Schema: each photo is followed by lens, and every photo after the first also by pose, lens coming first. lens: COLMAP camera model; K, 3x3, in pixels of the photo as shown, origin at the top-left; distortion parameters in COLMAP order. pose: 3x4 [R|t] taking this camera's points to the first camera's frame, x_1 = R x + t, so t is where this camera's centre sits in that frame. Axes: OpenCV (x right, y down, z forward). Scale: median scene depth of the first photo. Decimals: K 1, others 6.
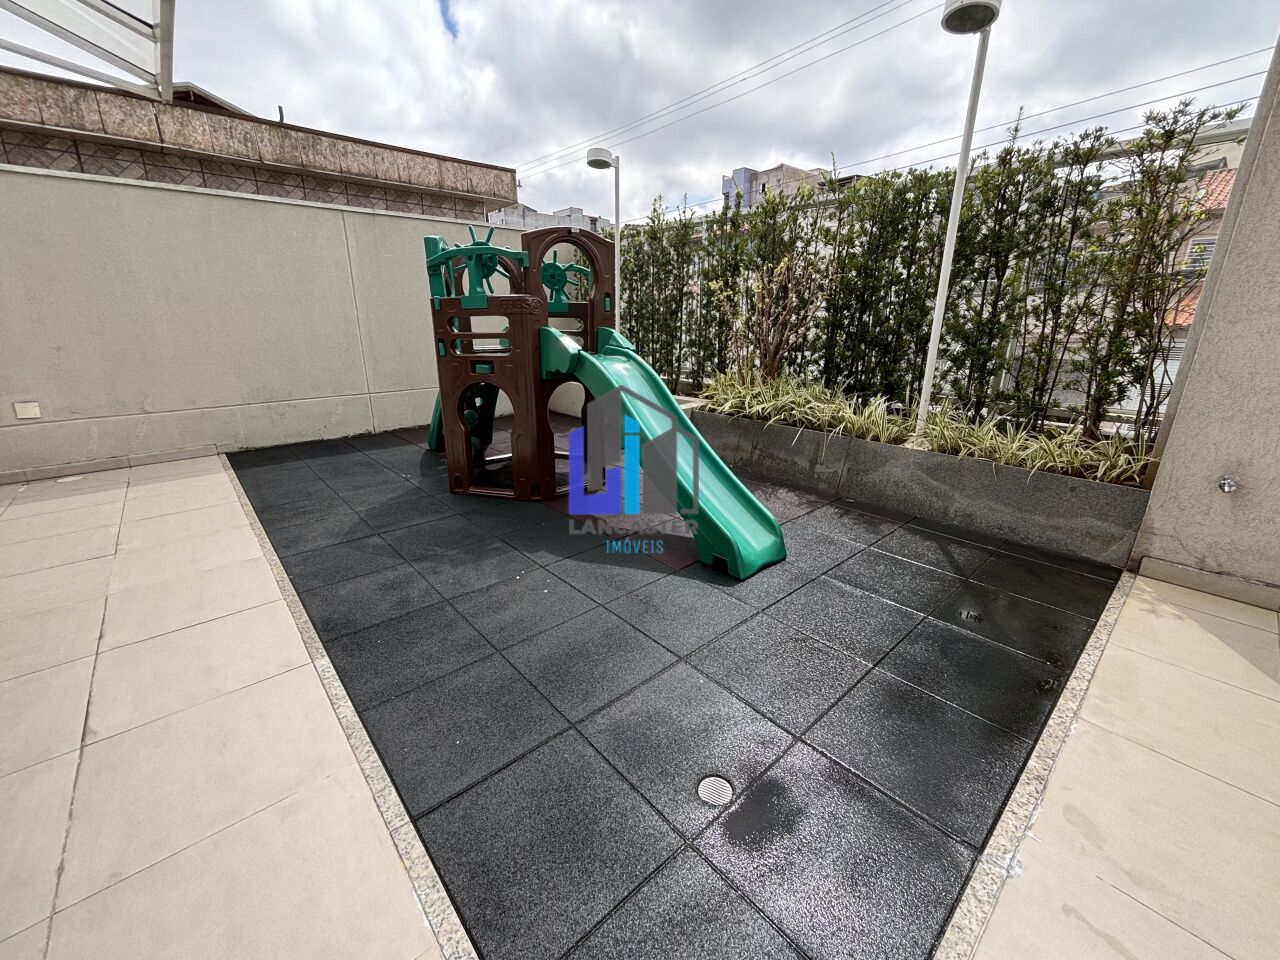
lens RADIAL K [[514.9, 0, 637.0], [0, 514.9, 476.8], [0, 0, 1]] dist [0.000991, -0.000523]
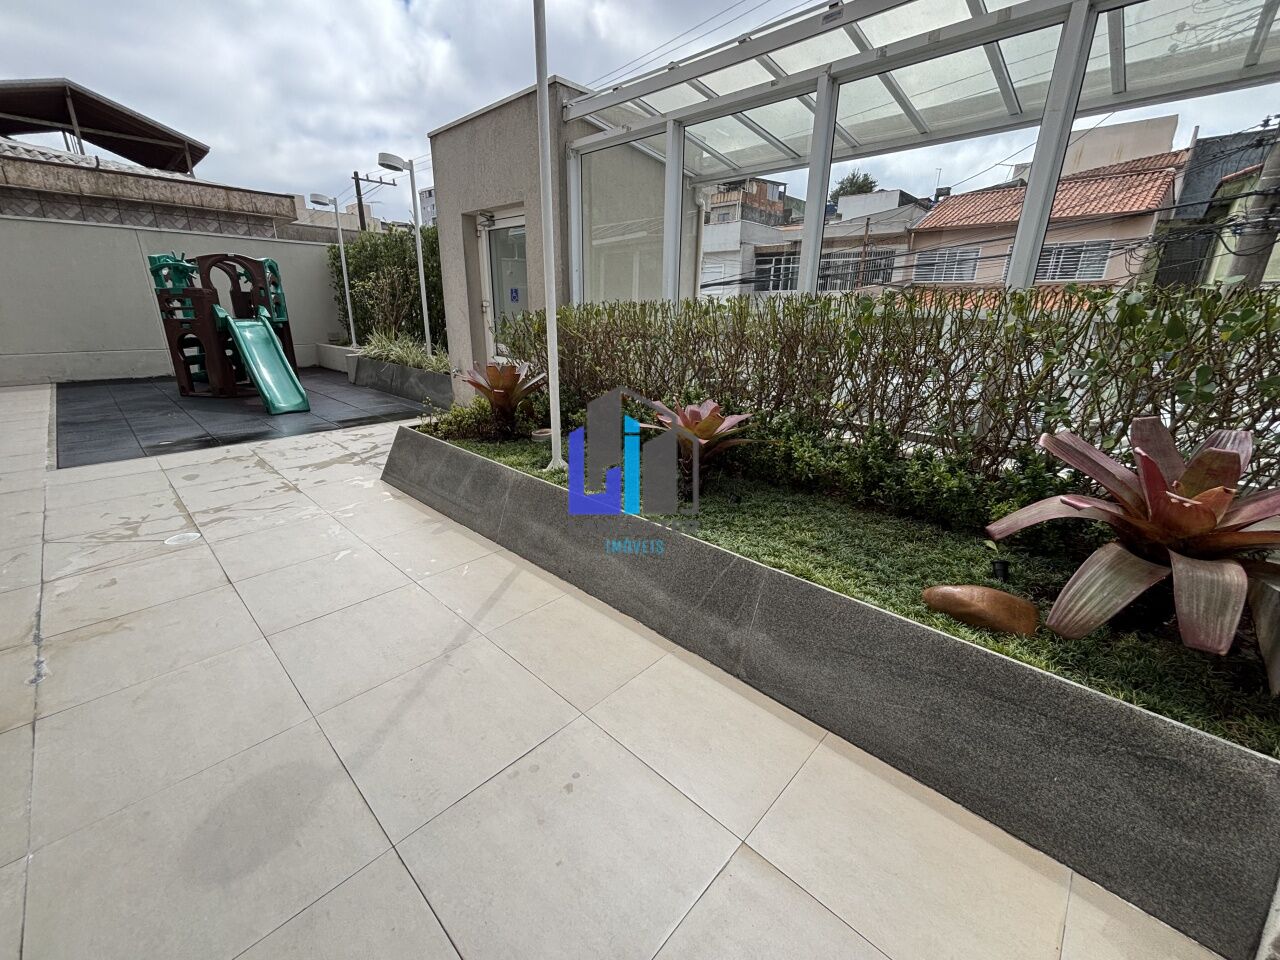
lens RADIAL K [[514.9, 0, 637.0], [0, 514.9, 476.8], [0, 0, 1]] dist [0.000991, -0.000523]
pose [[0.996092, -0.007852, 0.087974, 0.805227], [0.006430, 0.999844, 0.016433, 0.221176], [-0.088089, -0.015803, 0.995987, -0.710360]]
